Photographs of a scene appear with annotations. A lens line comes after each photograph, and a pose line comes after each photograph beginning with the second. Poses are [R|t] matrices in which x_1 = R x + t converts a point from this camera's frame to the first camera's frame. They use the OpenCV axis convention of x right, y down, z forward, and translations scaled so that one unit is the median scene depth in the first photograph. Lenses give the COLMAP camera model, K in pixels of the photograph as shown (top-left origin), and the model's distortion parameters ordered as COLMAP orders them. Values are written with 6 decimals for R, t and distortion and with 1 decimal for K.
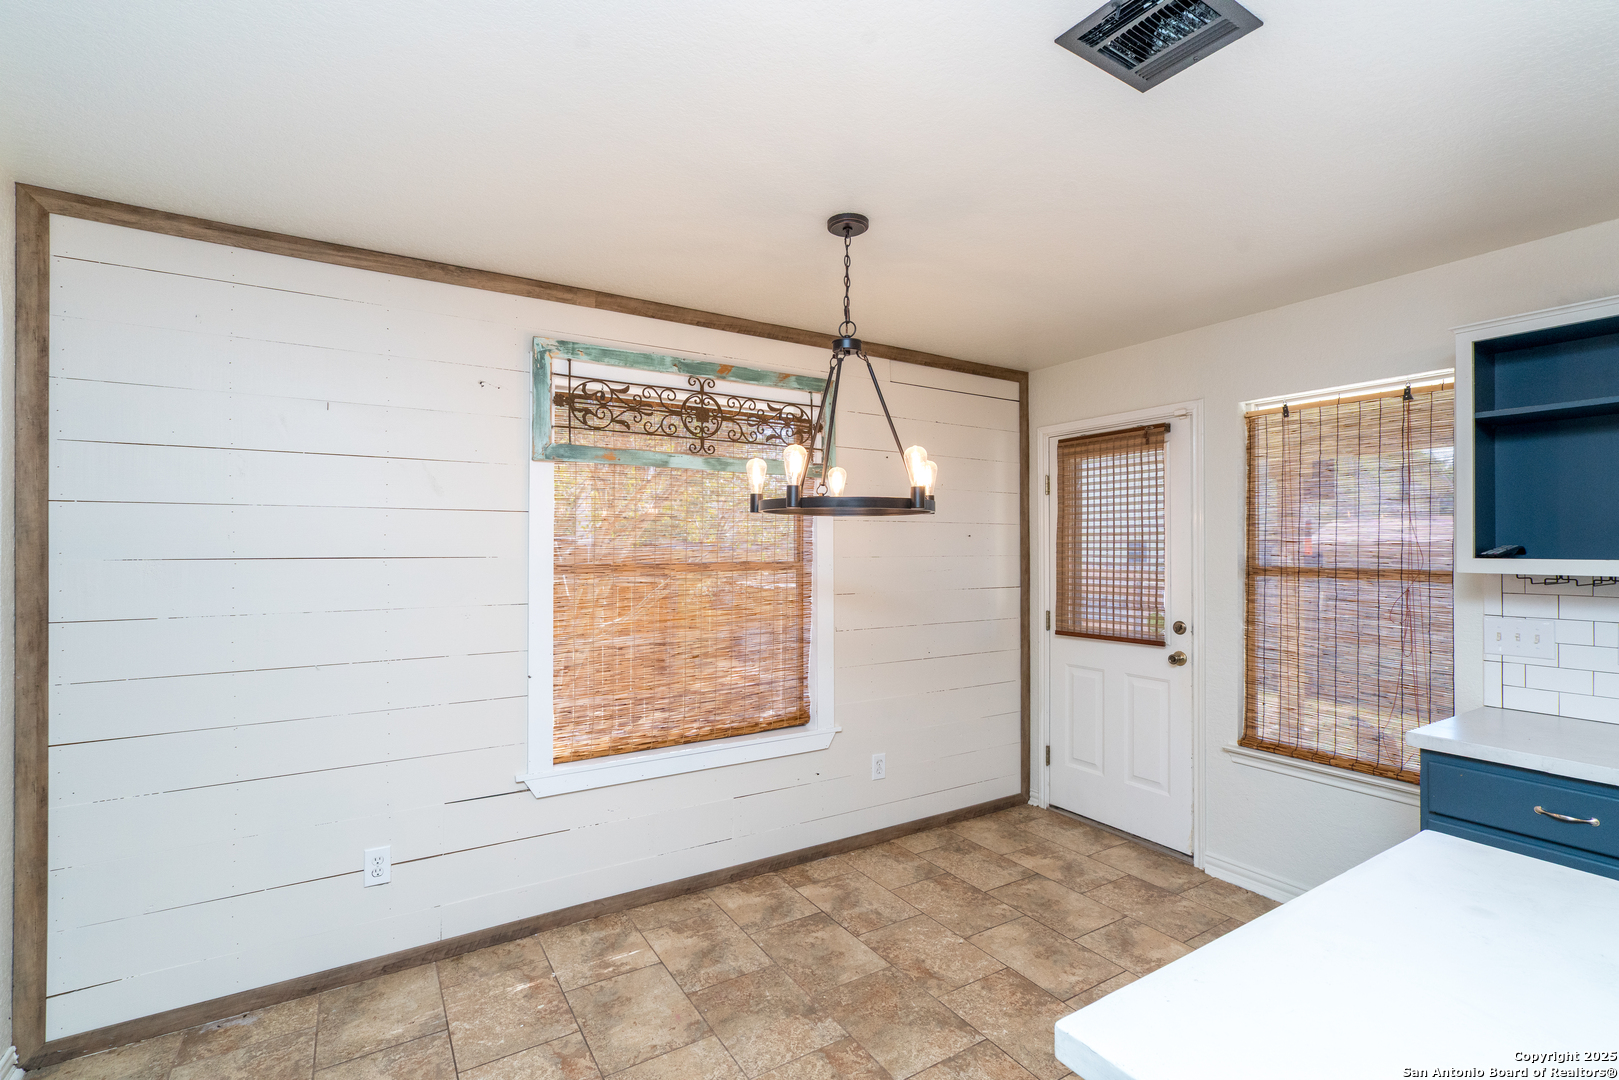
lens RADIAL K [[737.2, 0, 795.2], [0, 737.2, 540.5], [0, 0, 1]] dist [-0.005650, 0.002104]
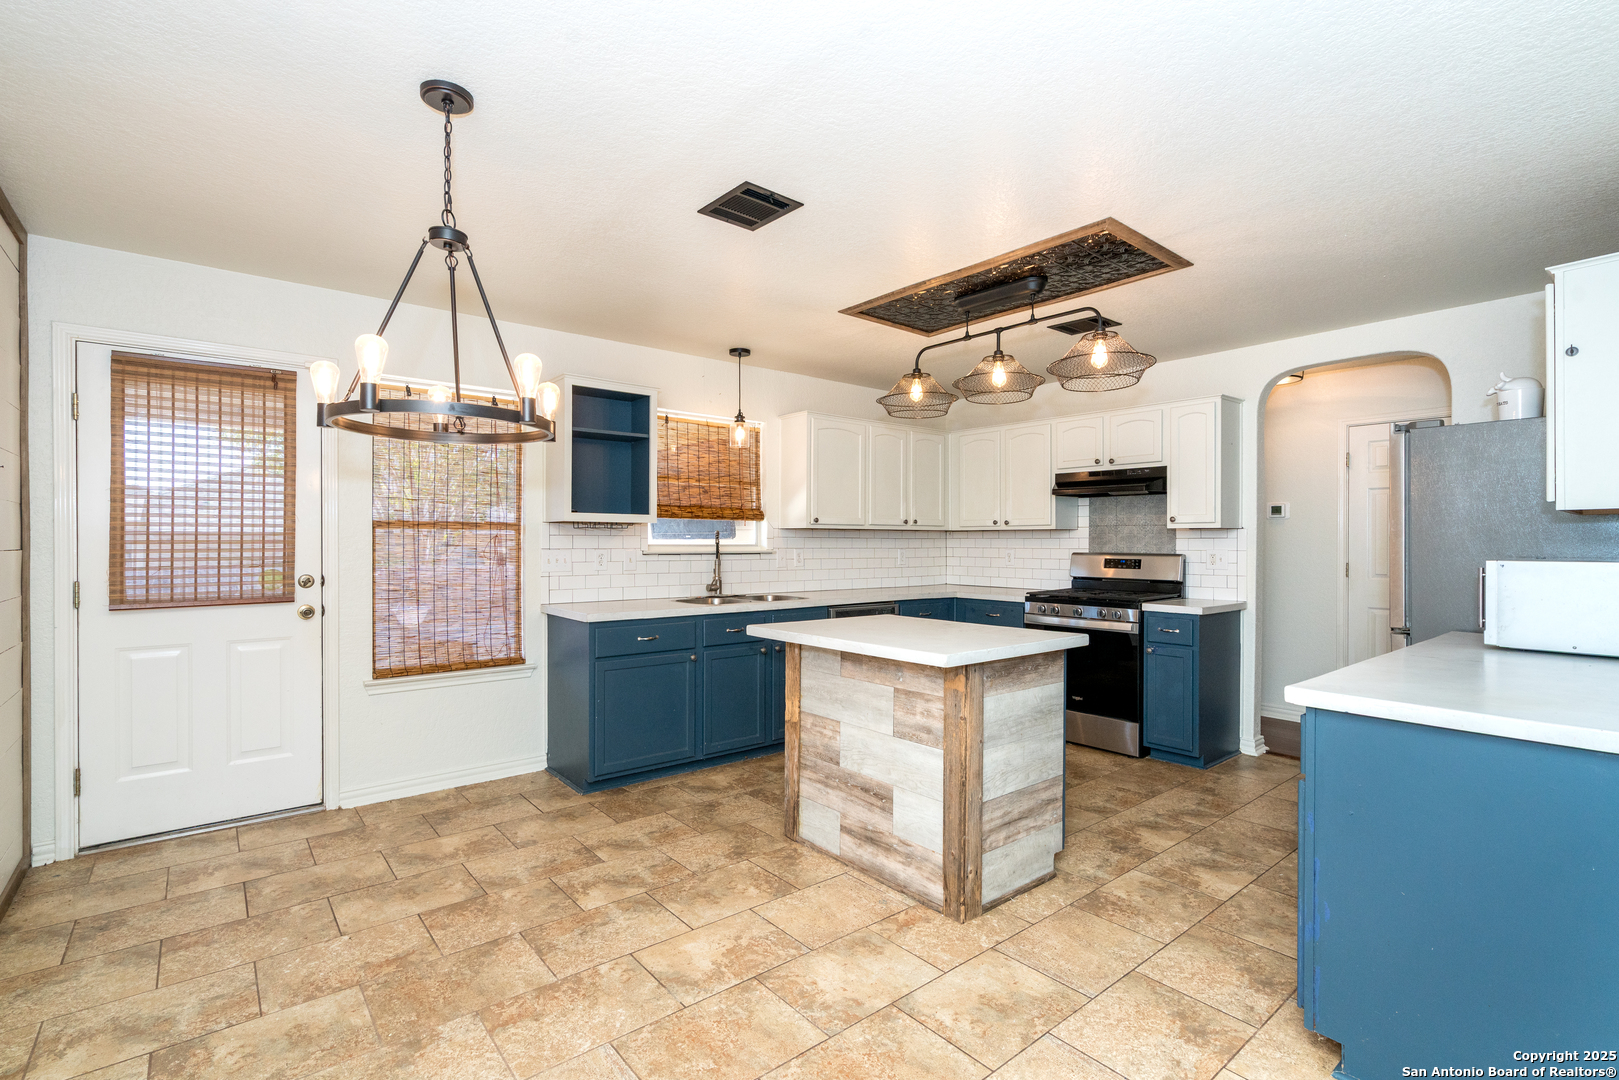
lens RADIAL K [[737.2, 0, 826.7], [0, 737.2, 545.4], [0, 0, 1]] dist [-0.005650, 0.002104]
pose [[-0.166908, -0.003502, 0.985966, -0.671606], [-0.011759, 0.999930, 0.001561, 0.070672], [-0.985902, -0.011334, -0.166938, 0.553965]]
